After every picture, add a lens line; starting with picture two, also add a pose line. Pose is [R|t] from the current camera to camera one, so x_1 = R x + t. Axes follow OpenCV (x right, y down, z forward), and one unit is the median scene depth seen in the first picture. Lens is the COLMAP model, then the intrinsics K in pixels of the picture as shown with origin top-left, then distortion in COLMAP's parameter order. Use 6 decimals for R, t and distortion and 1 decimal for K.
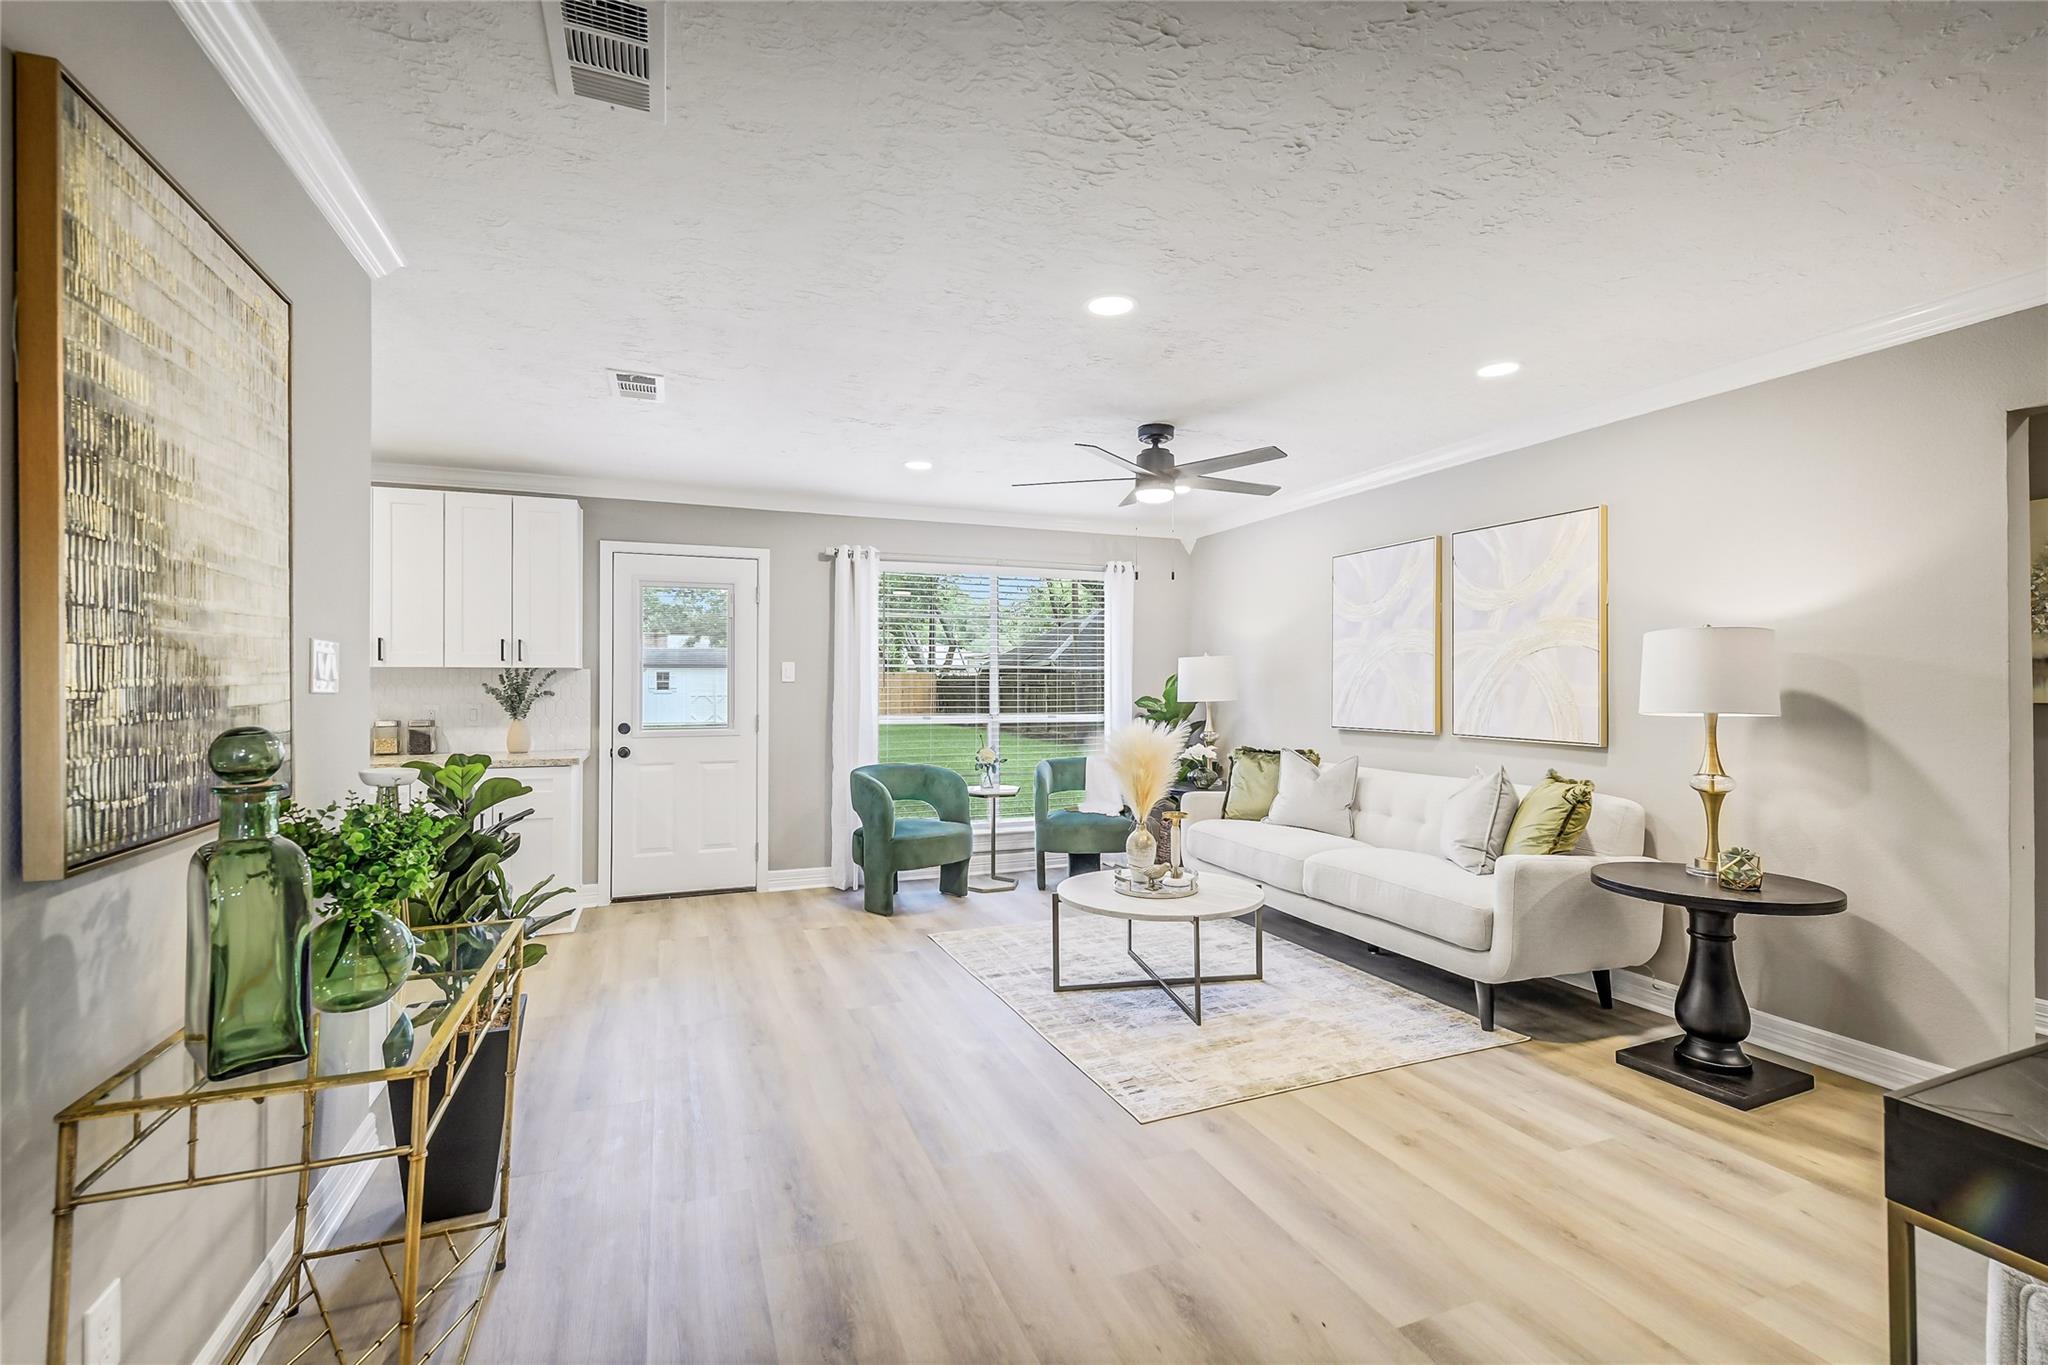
lens RADIAL K [[896.1, 0, 1028.8], [0, 896.1, 678.0], [0, 0, 1]] dist [0.003902, -0.001577]
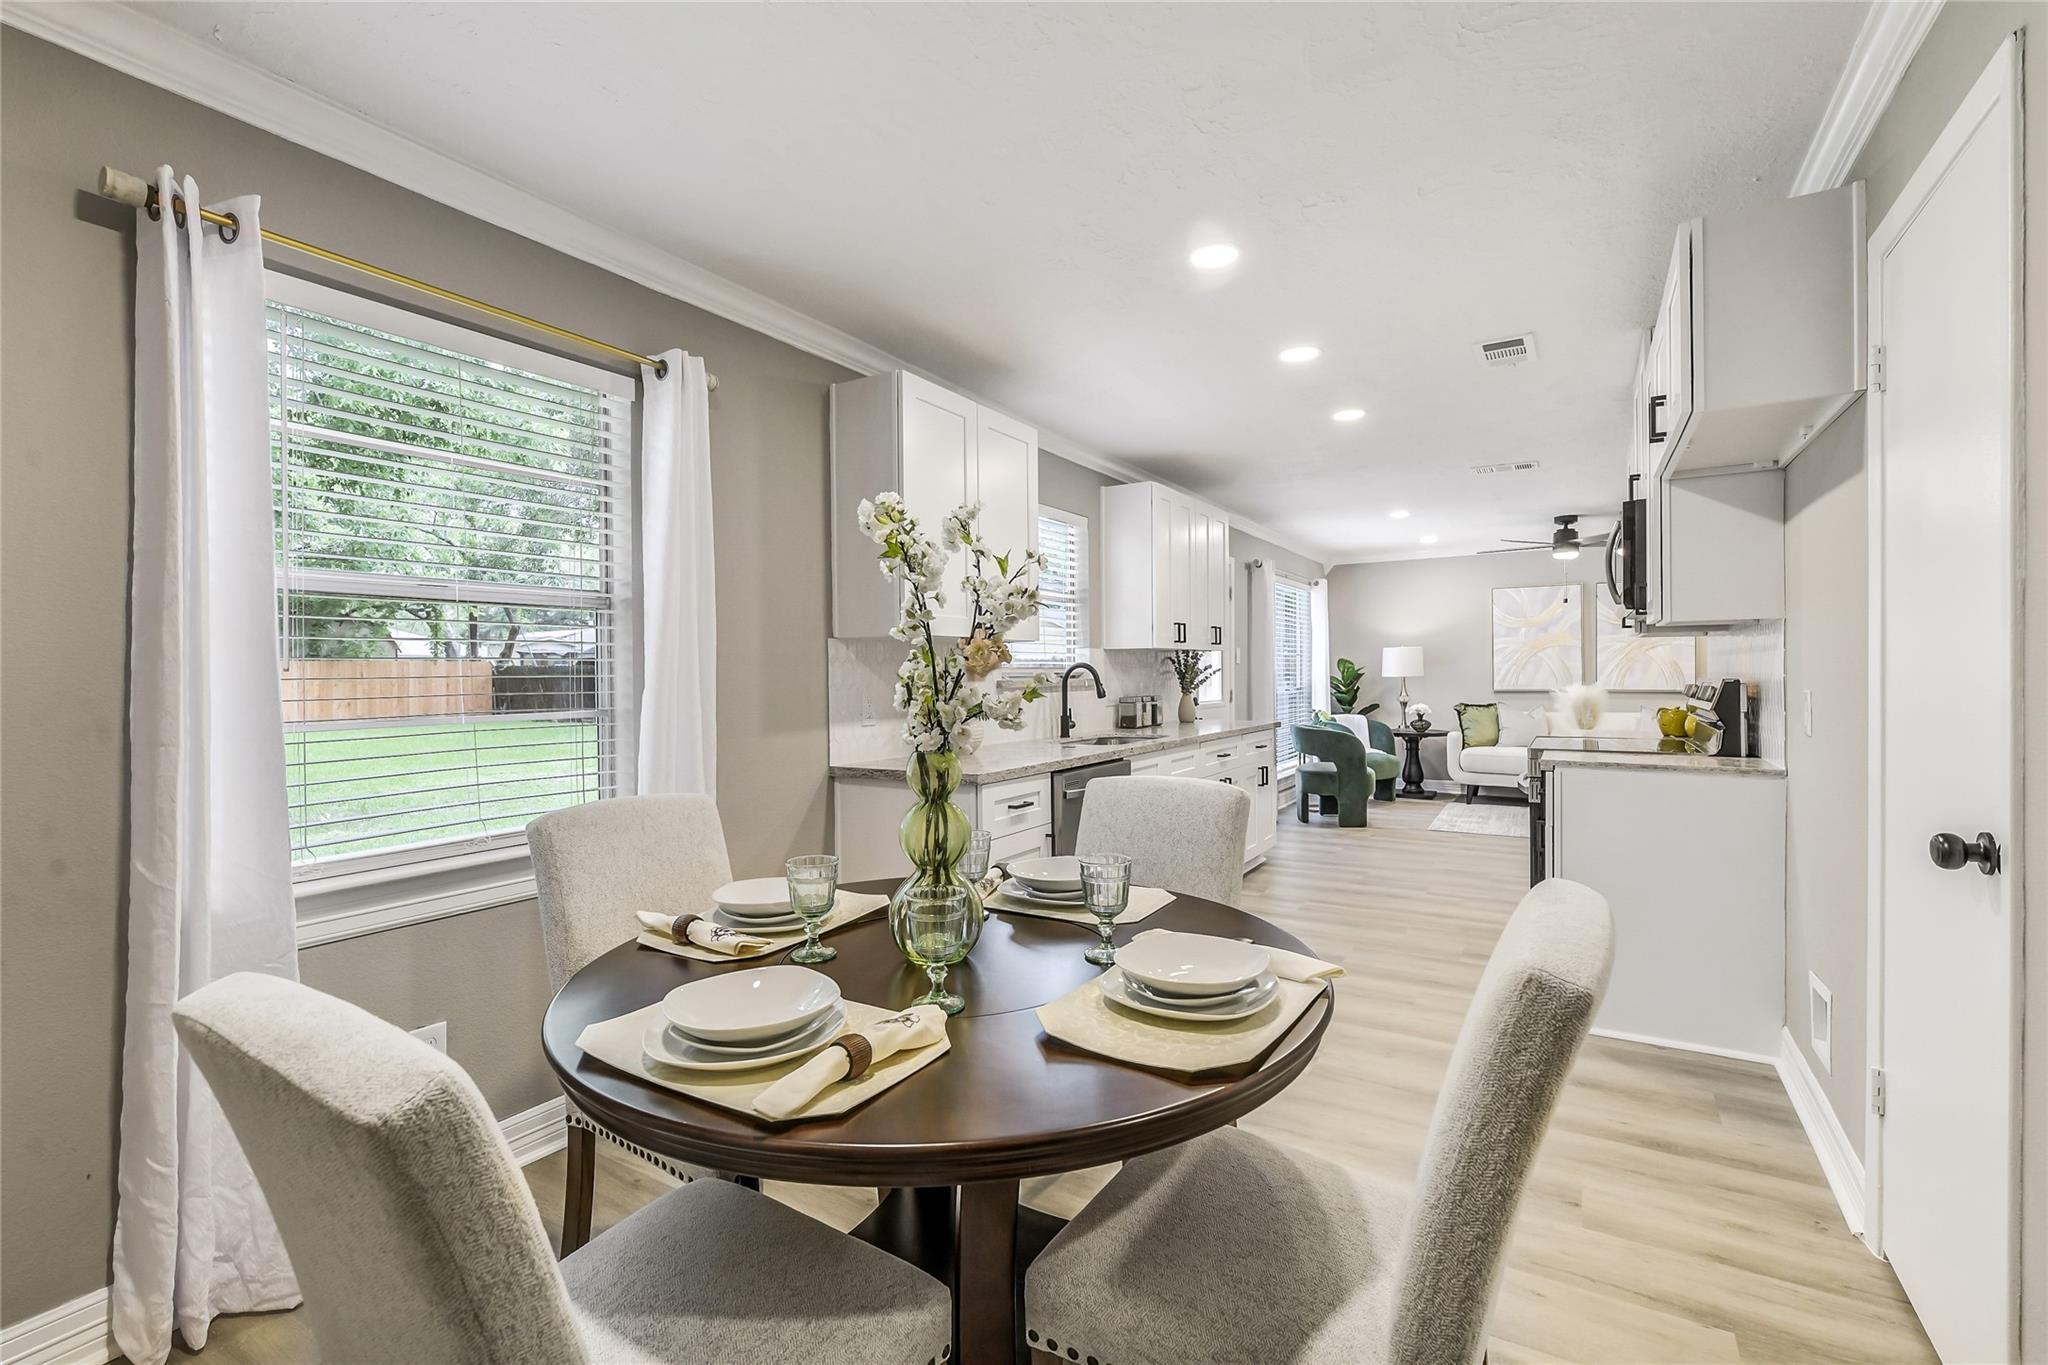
lens RADIAL K [[896.1, 0, 1019.1], [0, 896.1, 676.6], [0, 0, 1]] dist [0.003902, -0.001577]
pose [[0.814797, -0.007808, 0.579694, -1.501498], [0.004176, 0.999962, 0.007599, 0.014547], [-0.579731, -0.003771, 0.814799, 0.159958]]
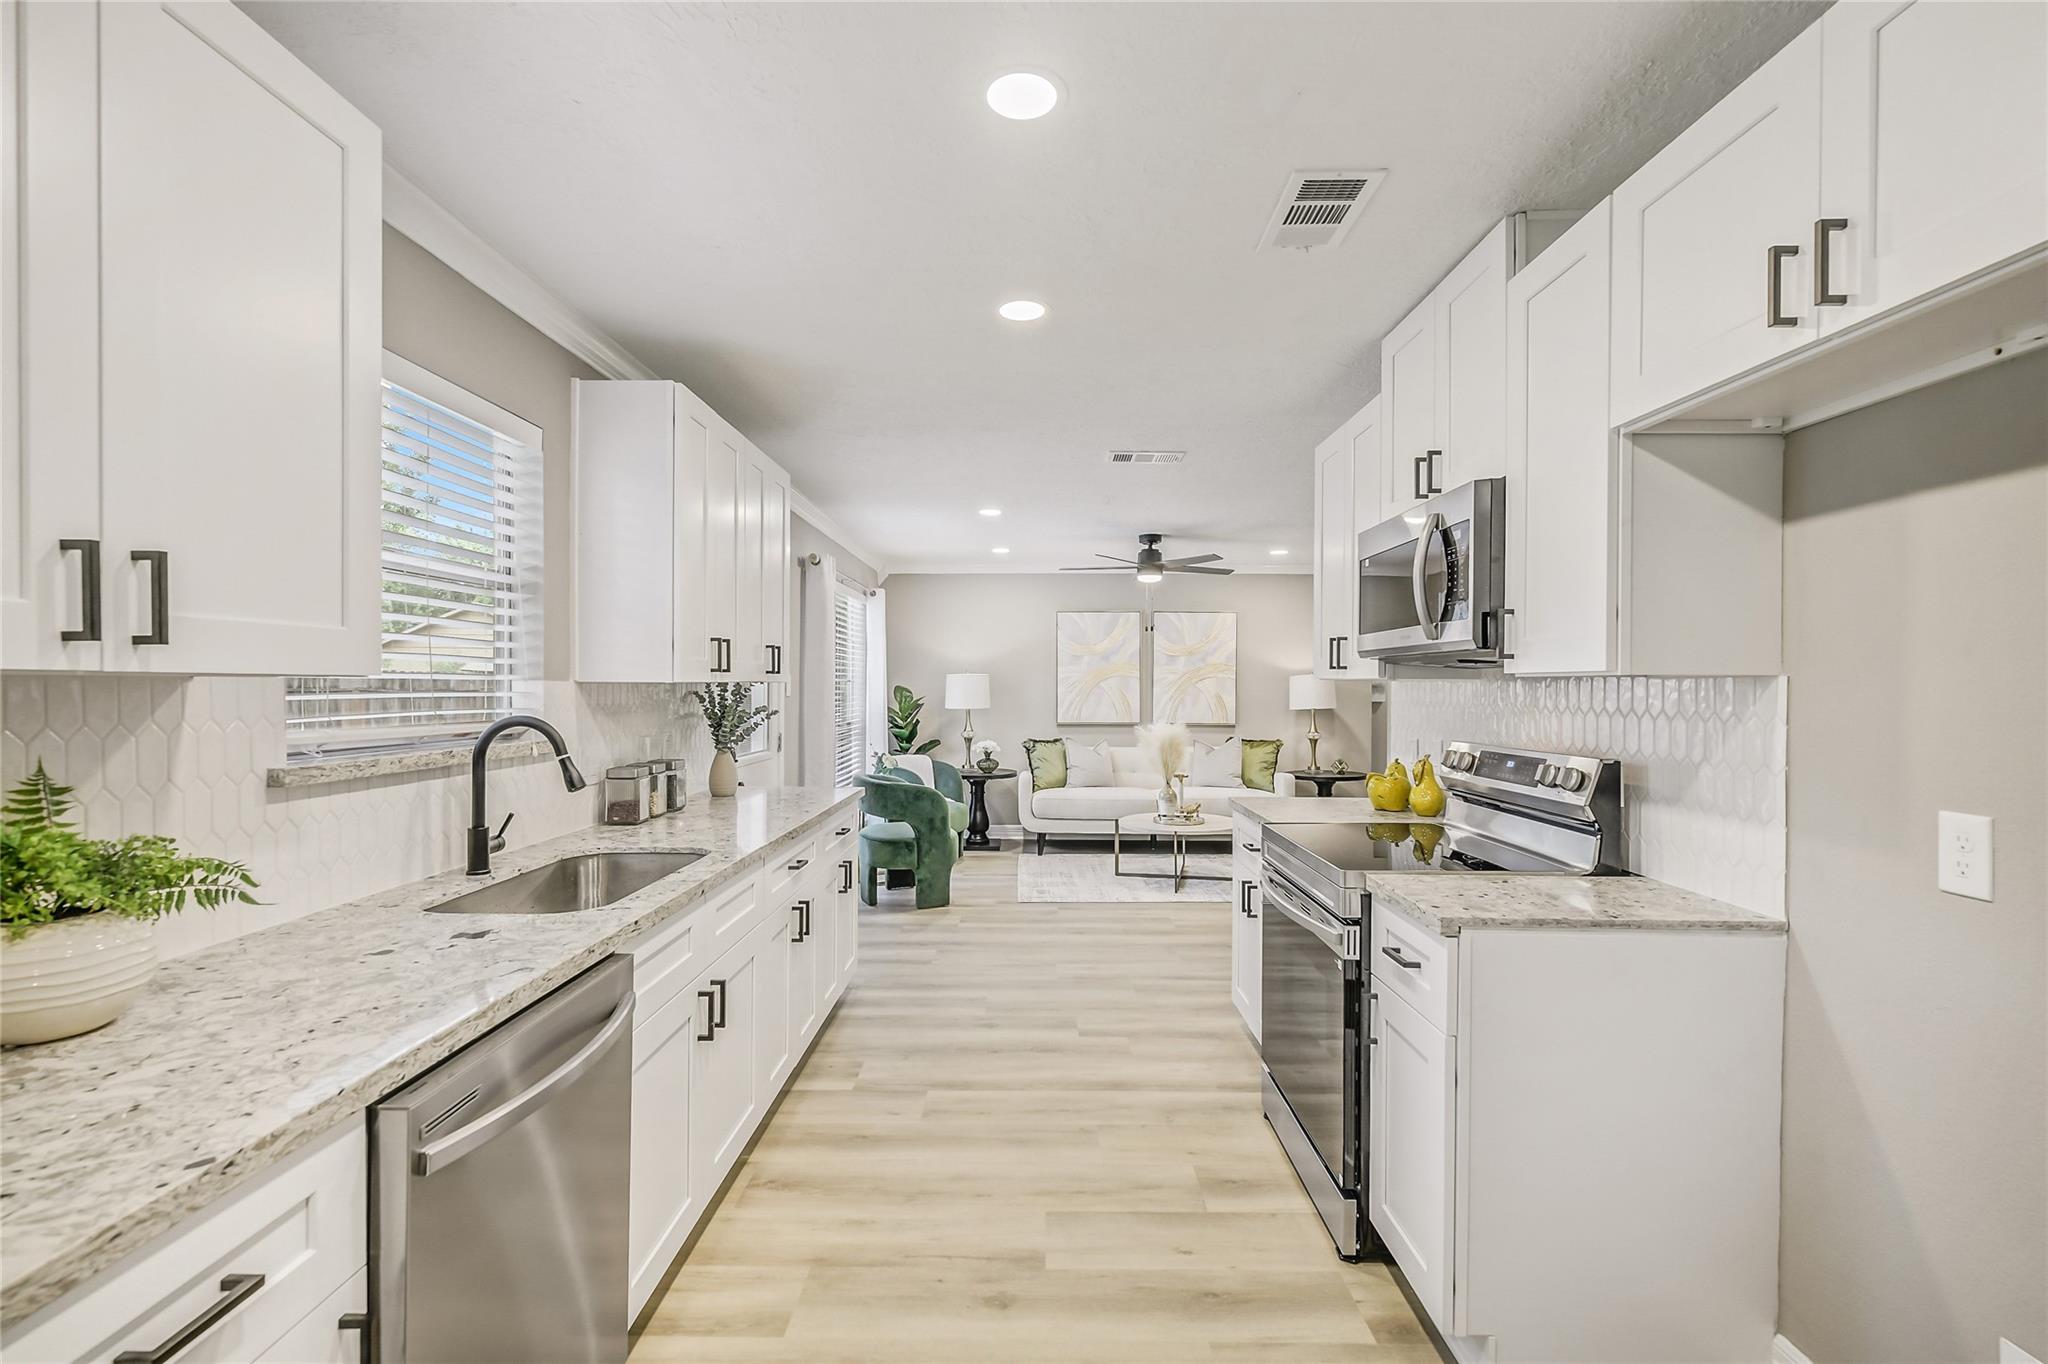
lens RADIAL K [[896.1, 0, 1023.9], [0, 896.1, 687.2], [0, 0, 1]] dist [0.003902, -0.001577]
pose [[0.393016, 0.000636, 0.919531, -1.200954], [-0.008183, 0.999963, 0.002806, -0.011473], [-0.919495, -0.008628, 0.393007, 0.497634]]
